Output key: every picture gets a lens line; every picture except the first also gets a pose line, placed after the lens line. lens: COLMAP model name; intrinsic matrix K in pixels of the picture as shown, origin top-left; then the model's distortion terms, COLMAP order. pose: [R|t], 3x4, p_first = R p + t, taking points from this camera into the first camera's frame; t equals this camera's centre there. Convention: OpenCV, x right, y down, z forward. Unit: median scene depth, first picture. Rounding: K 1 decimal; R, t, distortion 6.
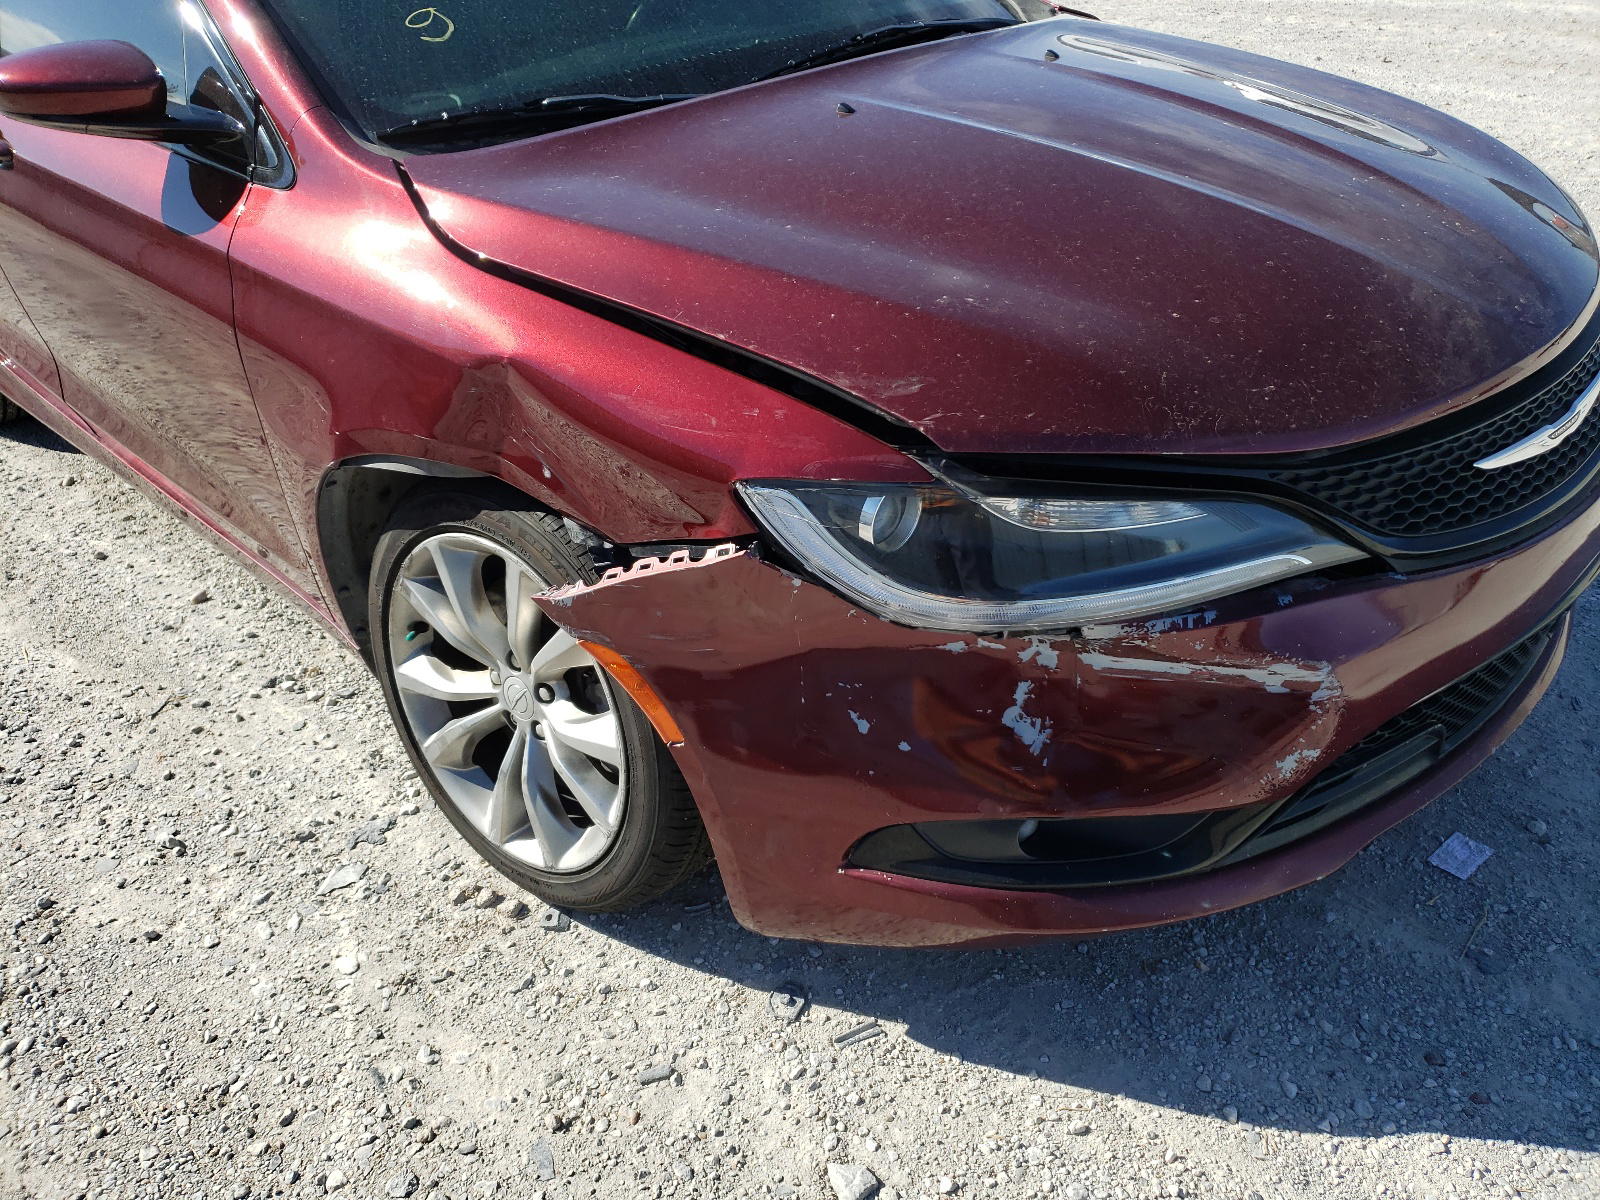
lens RADIAL K [[1222.3, 0, 798.5], [0, 1222.3, 554.7], [0, 0, 1]] dist [0.058269, -0.050328]
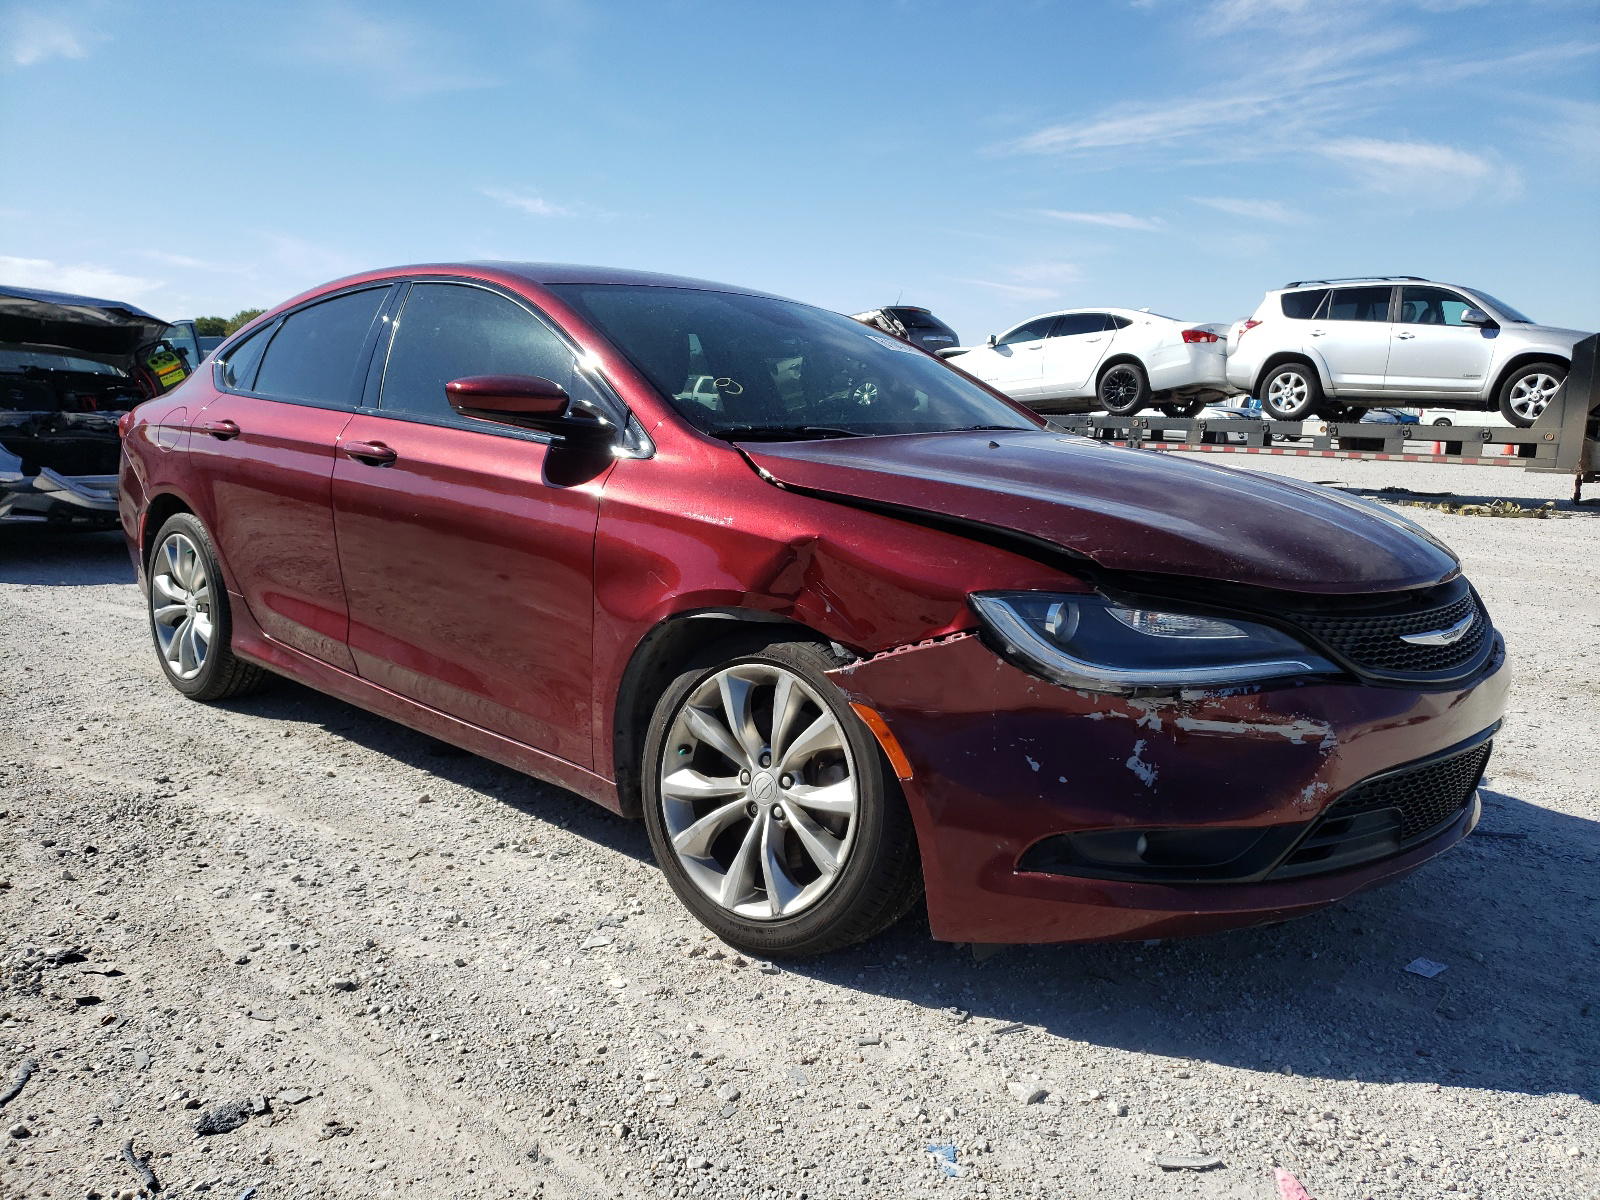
lens RADIAL K [[1215.9, 0, 800.0], [0, 1215.9, 600.0], [0, 0, 1]] dist [0.031125, -0.002831]
pose [[0.995767, 0.082468, 0.040574, -0.289168], [-0.062102, 0.929155, -0.364436, 0.468564], [-0.067753, 0.360374, 0.930344, -0.435547]]
